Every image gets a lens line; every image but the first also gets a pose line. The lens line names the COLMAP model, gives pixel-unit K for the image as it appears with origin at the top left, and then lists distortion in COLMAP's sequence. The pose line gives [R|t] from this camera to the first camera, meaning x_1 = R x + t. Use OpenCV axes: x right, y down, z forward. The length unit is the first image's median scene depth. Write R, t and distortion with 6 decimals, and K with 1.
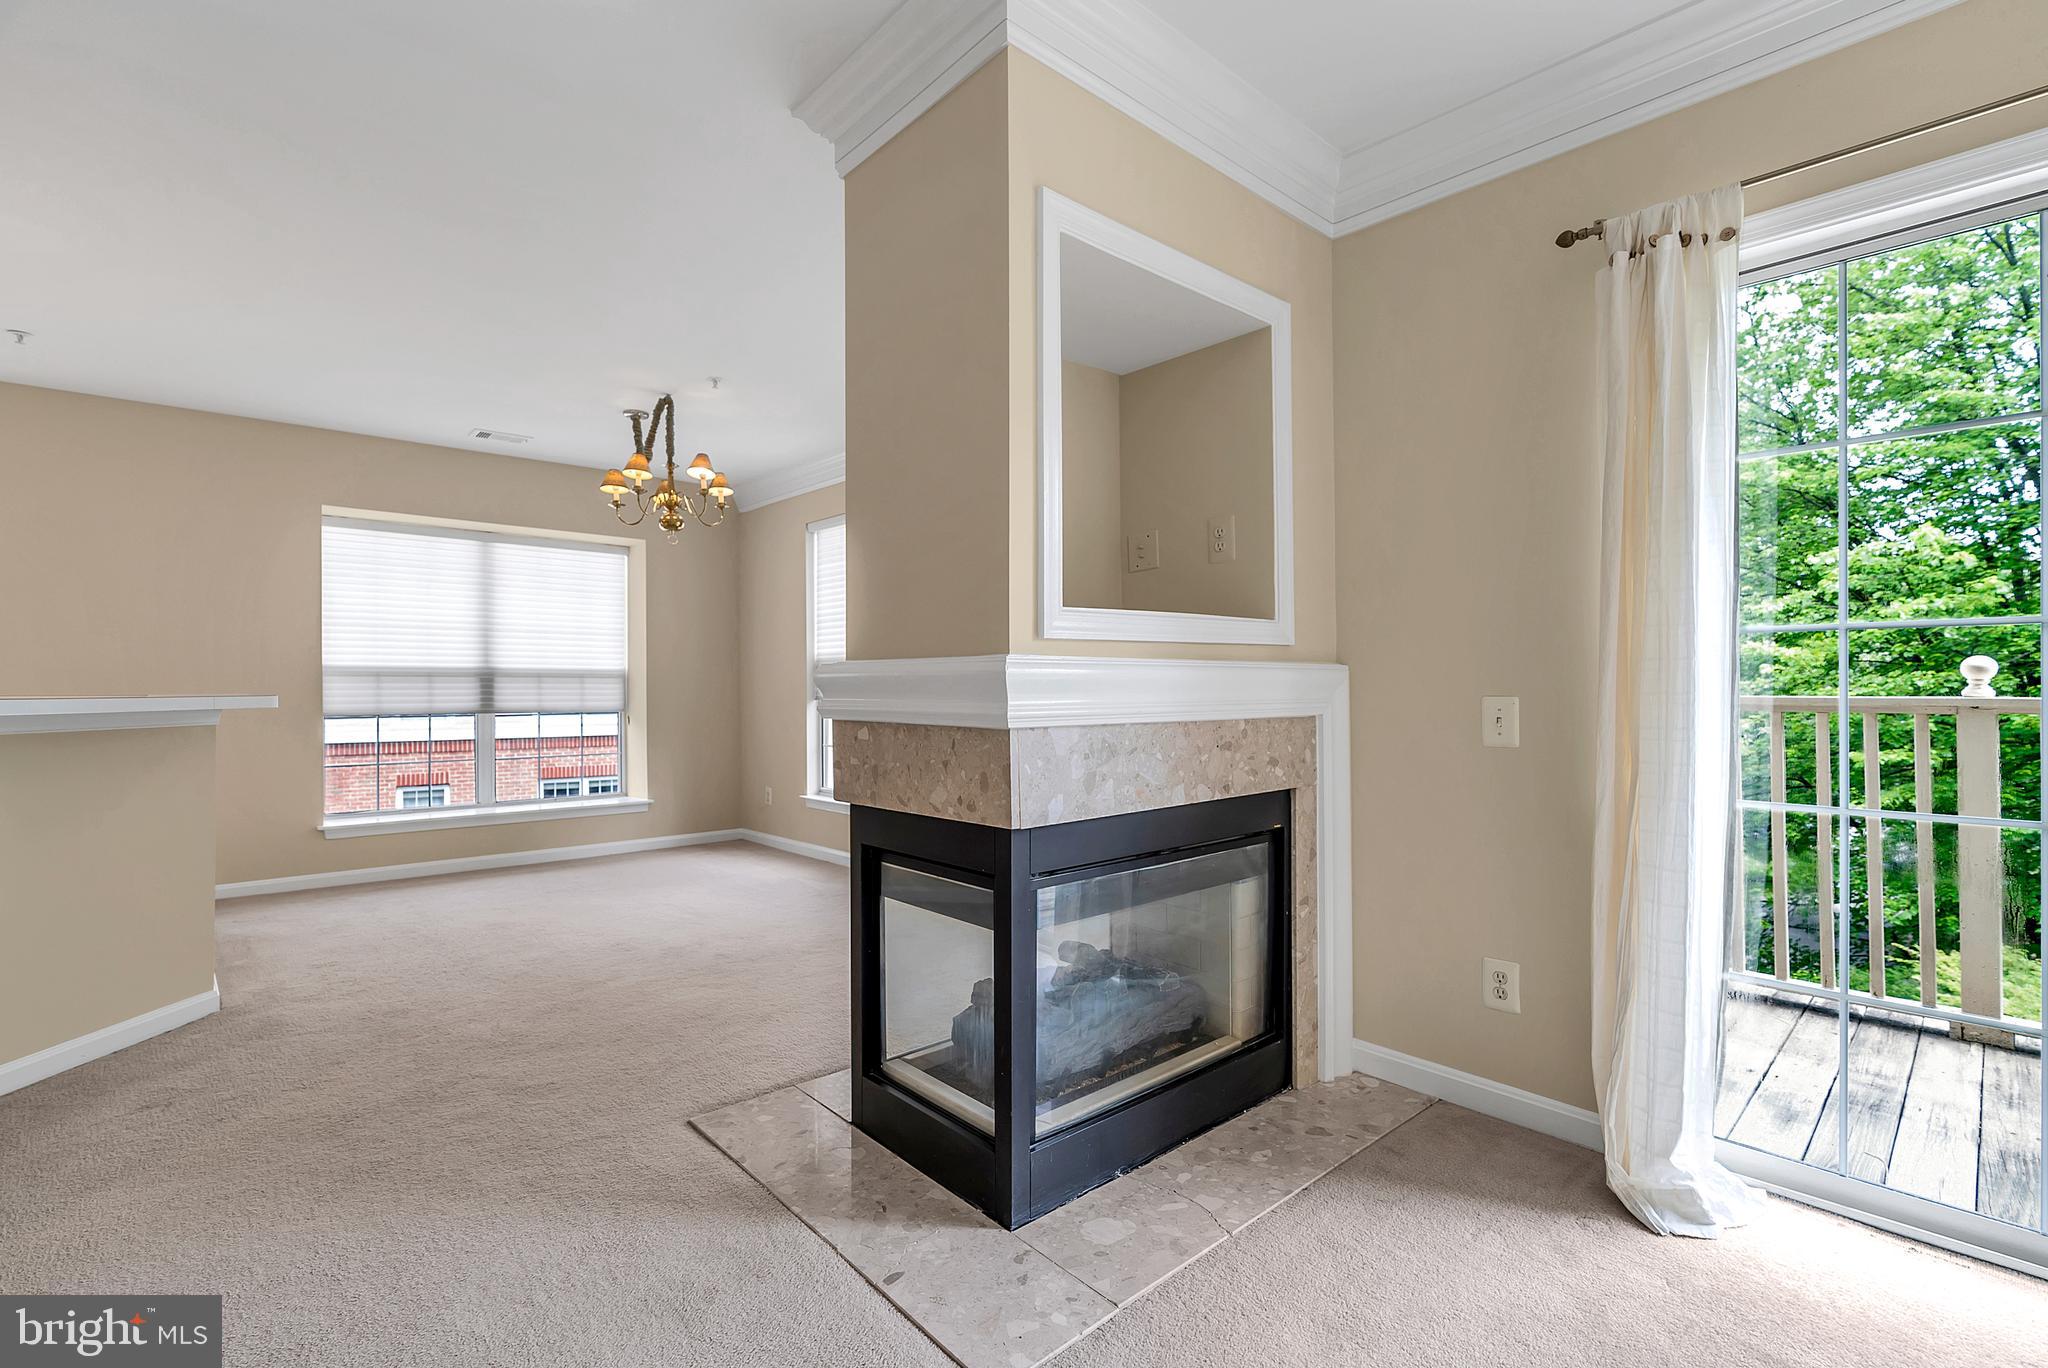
lens RADIAL K [[904.5, 0, 1028.3], [0, 904.5, 709.5], [0, 0, 1]] dist [-0.004335, -0.000225]
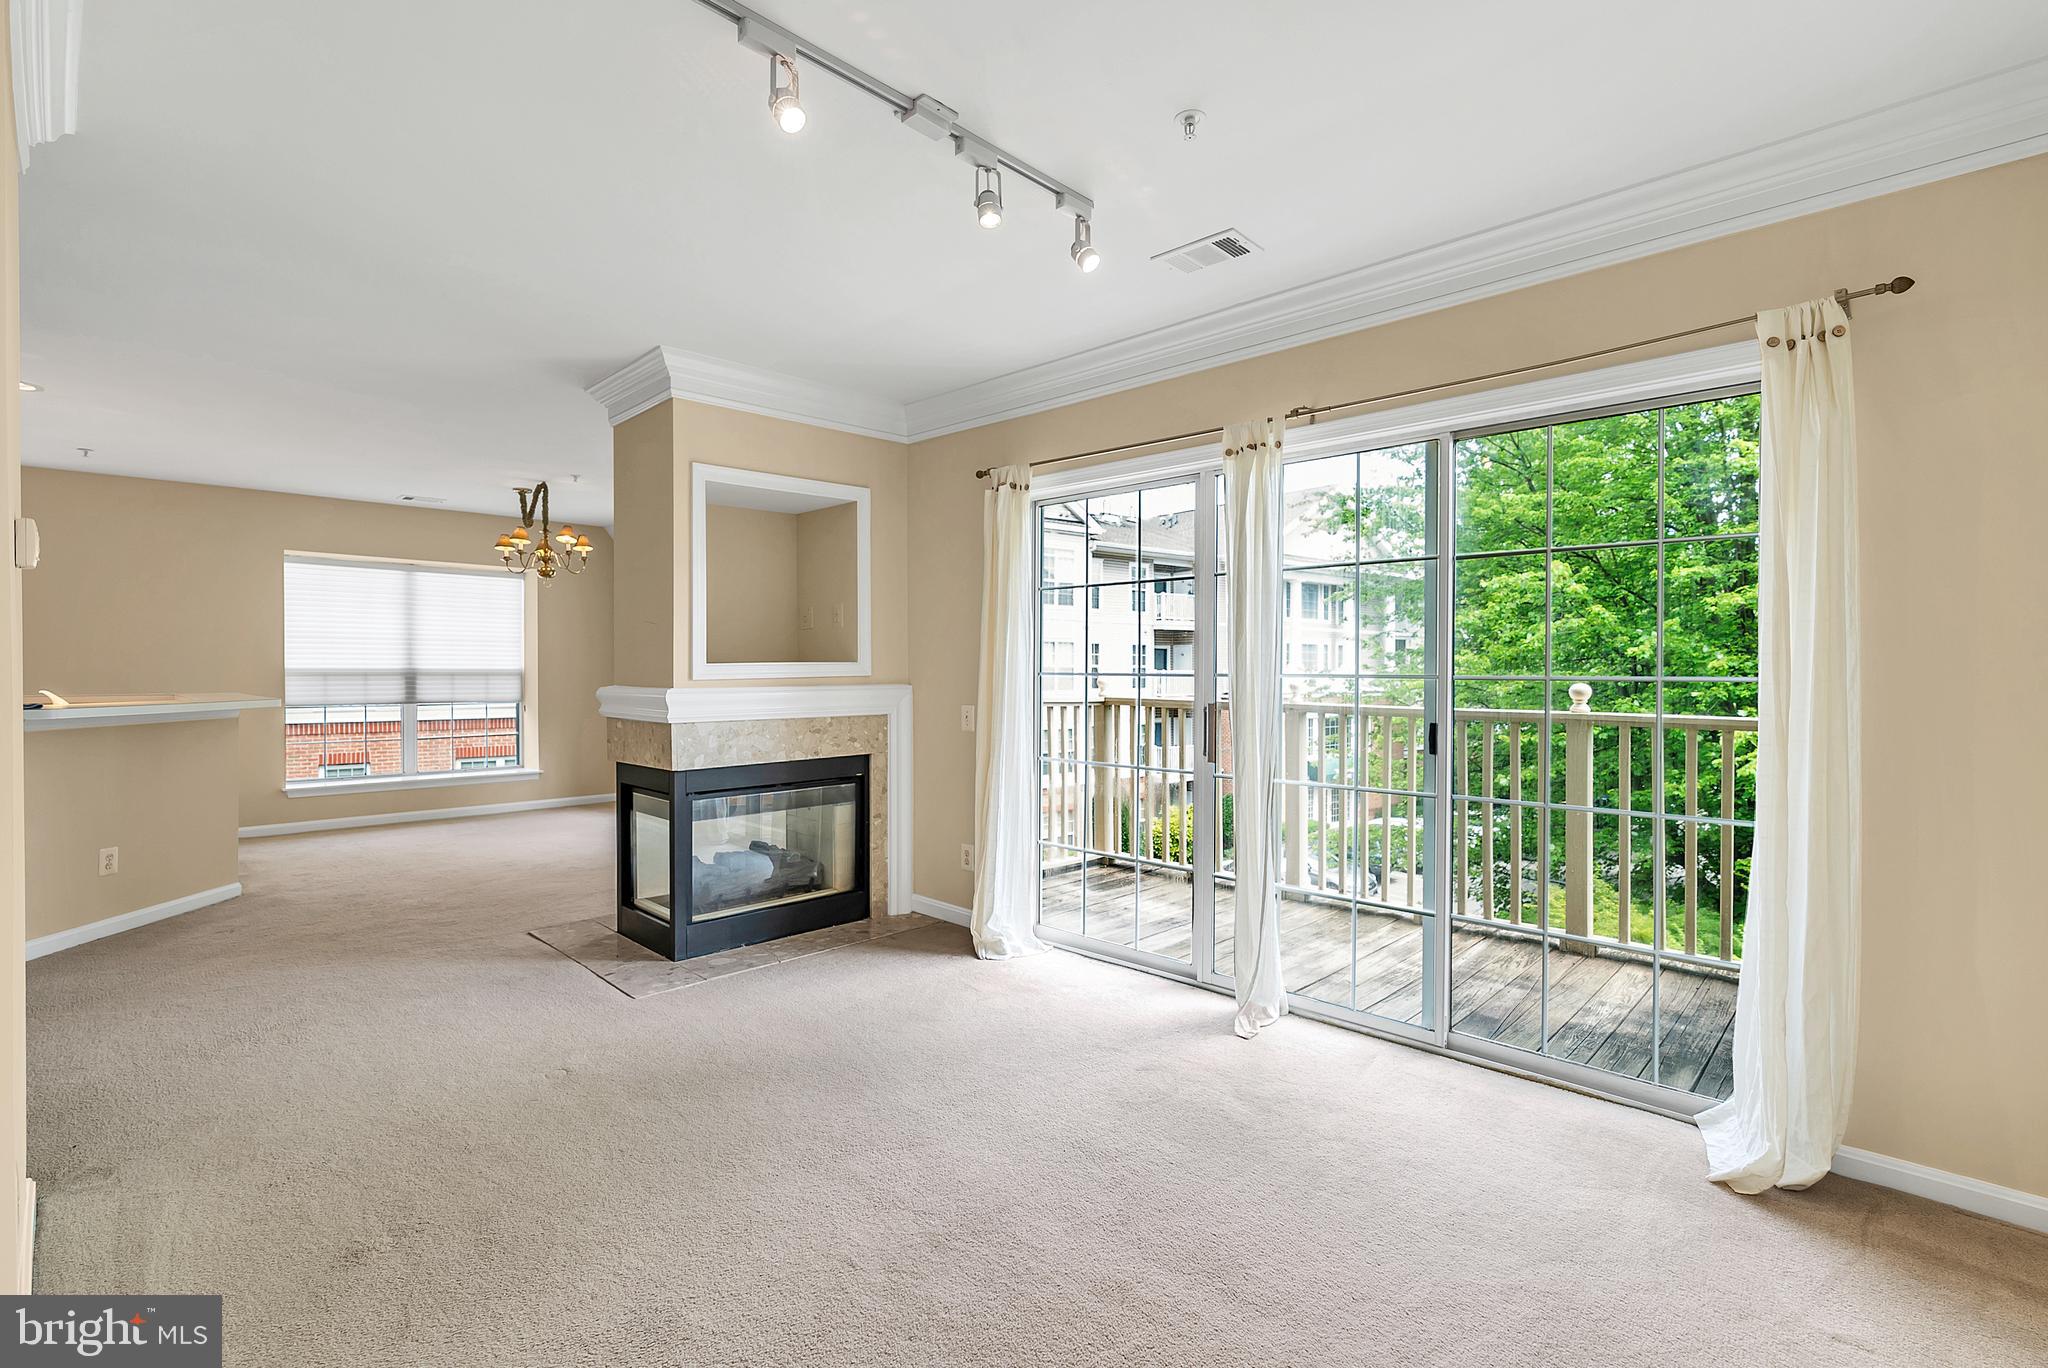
lens RADIAL K [[922.0, 0, 1018.5], [0, 922.0, 693.9], [0, 0, 1]] dist [-0.002651, 0.000849]
pose [[0.998816, 0.002290, 0.048589, 0.500444], [-0.002525, 0.999985, 0.004787, -0.043774], [-0.048577, -0.004904, 0.998807, -0.873807]]
